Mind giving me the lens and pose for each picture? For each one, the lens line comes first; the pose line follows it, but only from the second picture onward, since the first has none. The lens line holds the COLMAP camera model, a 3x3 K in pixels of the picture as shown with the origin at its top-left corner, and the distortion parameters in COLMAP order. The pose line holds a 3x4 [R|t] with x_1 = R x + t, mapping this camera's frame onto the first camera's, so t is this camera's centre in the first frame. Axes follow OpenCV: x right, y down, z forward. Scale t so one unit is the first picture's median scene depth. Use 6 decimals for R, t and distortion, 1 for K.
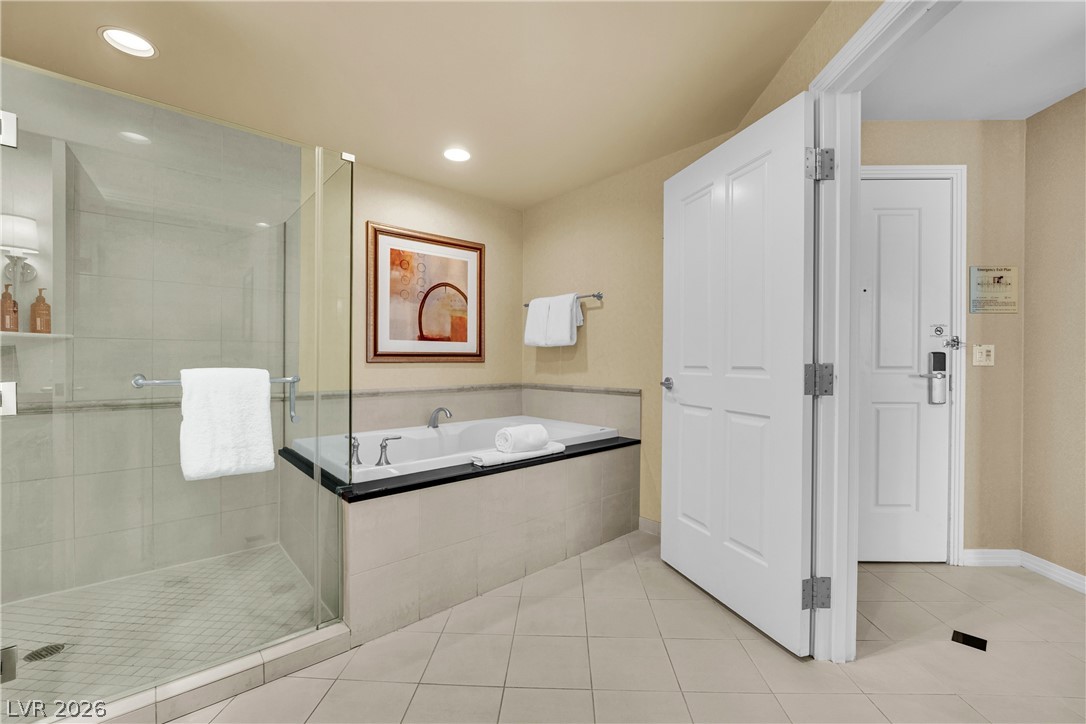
lens RADIAL K [[454.5, 0, 541.4], [0, 454.5, 350.9], [0, 0, 1]] dist [-0.022902, -0.000412]
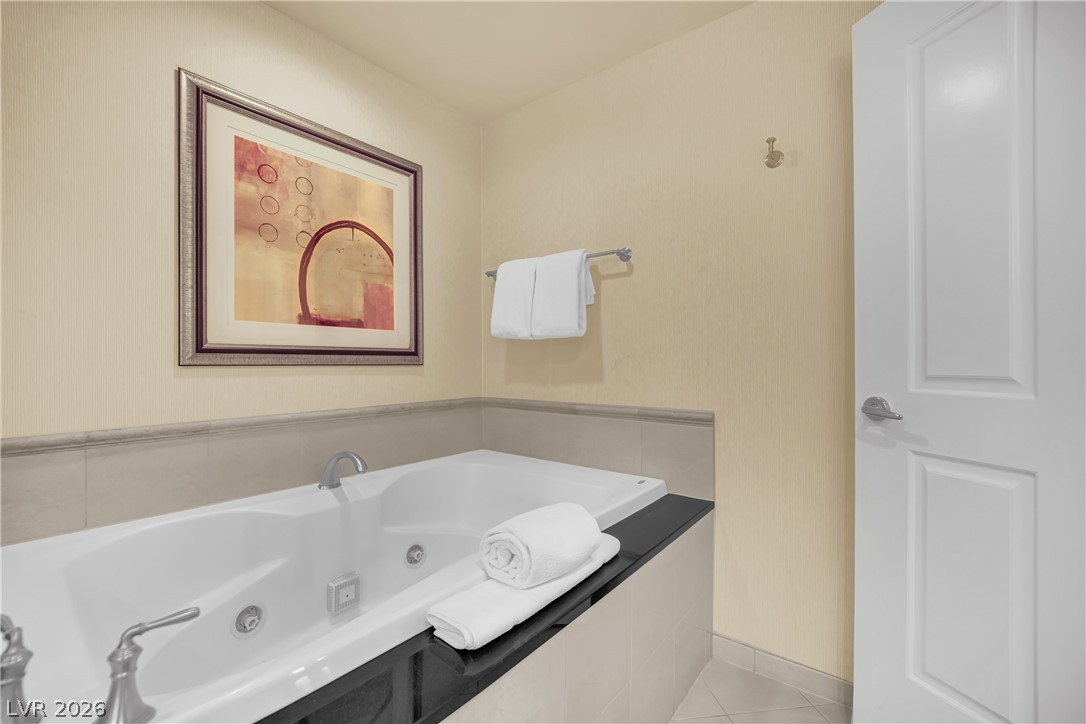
lens RADIAL K [[461.5, 0, 538.2], [0, 461.5, 368.3], [0, 0, 1]] dist [-0.000607, -0.000008]
pose [[0.985123, 0.000350, 0.171850, -0.087320], [-0.005632, 0.999526, 0.030253, 0.010872], [-0.171758, -0.030771, 0.984658, 0.412158]]
